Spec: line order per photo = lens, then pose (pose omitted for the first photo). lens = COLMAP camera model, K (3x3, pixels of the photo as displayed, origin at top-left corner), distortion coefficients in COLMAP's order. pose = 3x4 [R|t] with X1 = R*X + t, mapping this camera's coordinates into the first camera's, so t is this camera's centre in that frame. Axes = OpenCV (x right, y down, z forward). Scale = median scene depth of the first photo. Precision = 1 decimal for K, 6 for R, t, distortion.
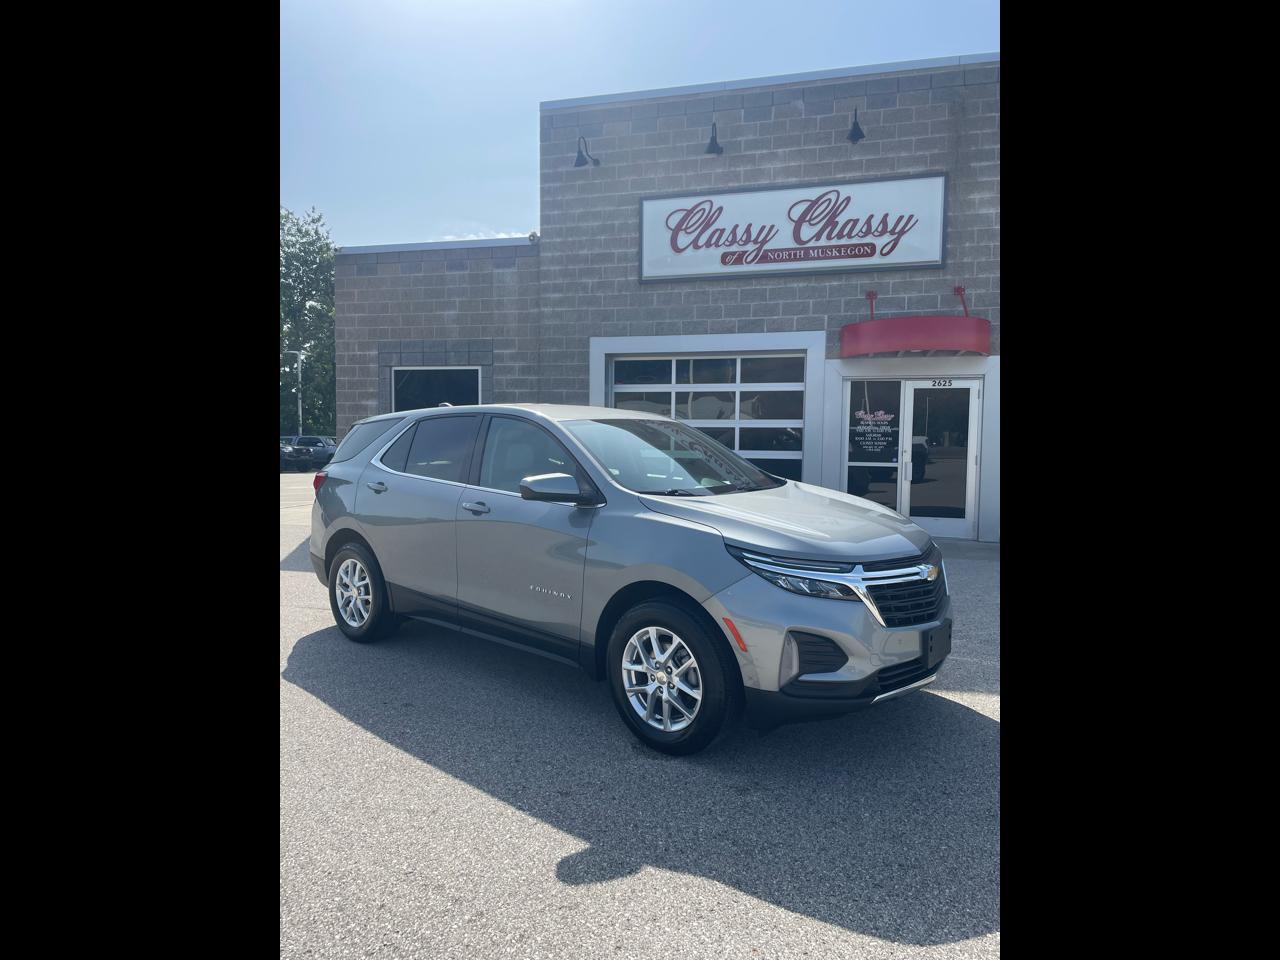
lens RADIAL K [[713.8, 0, 650.2], [0, 713.8, 474.2], [0, 0, 1]] dist [0.042419, -0.031774]
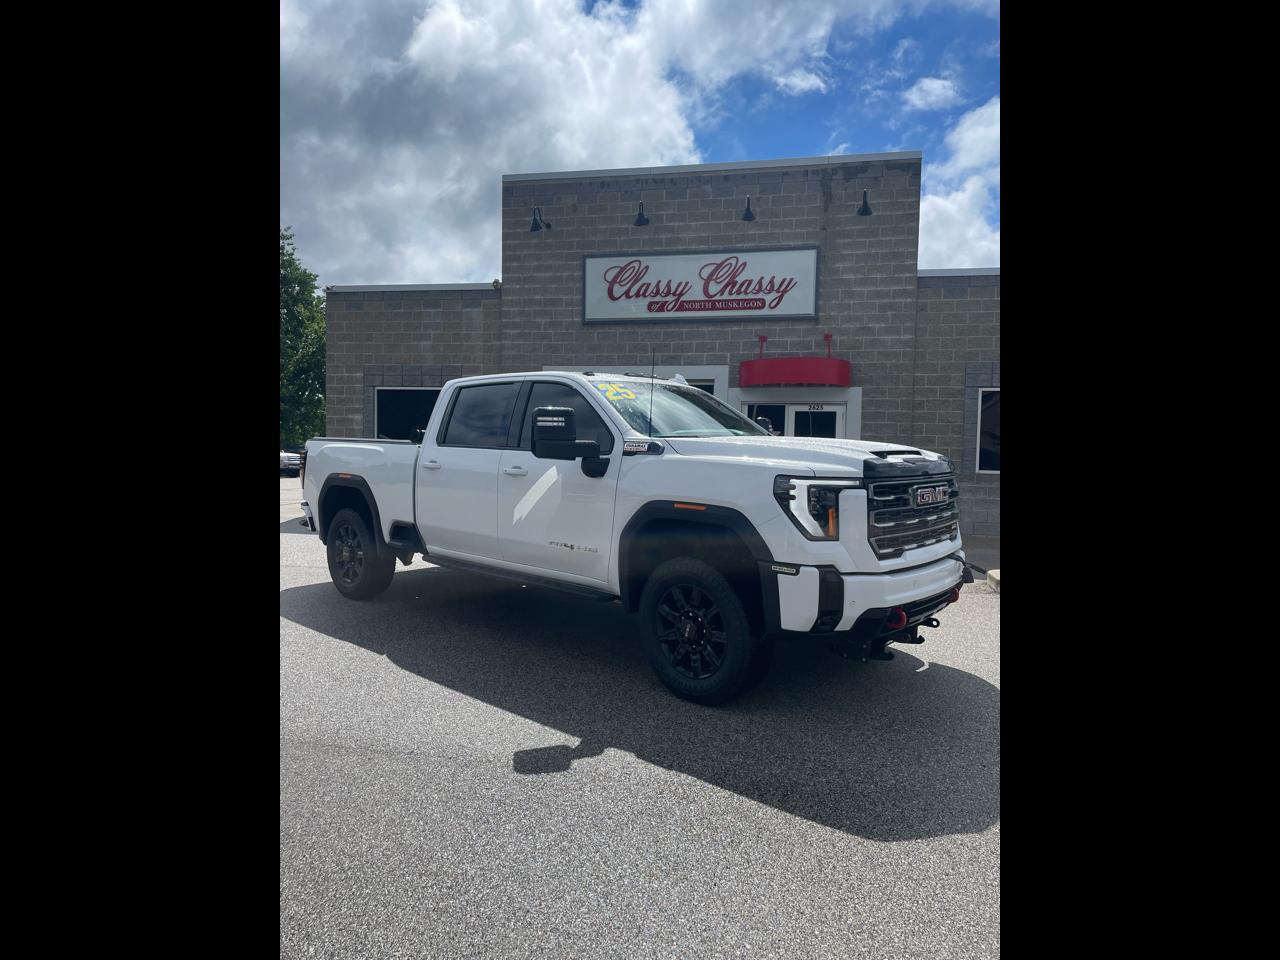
lens RADIAL K [[771.6, 0, 639.4], [0, 771.6, 473.0], [0, 0, 1]] dist [0.048419, -0.059177]
pose [[0.998944, 0.003155, 0.045831, 0.023323], [-0.002799, 0.999965, -0.007825, 0.002979], [-0.045854, 0.007688, 0.998919, -0.358029]]
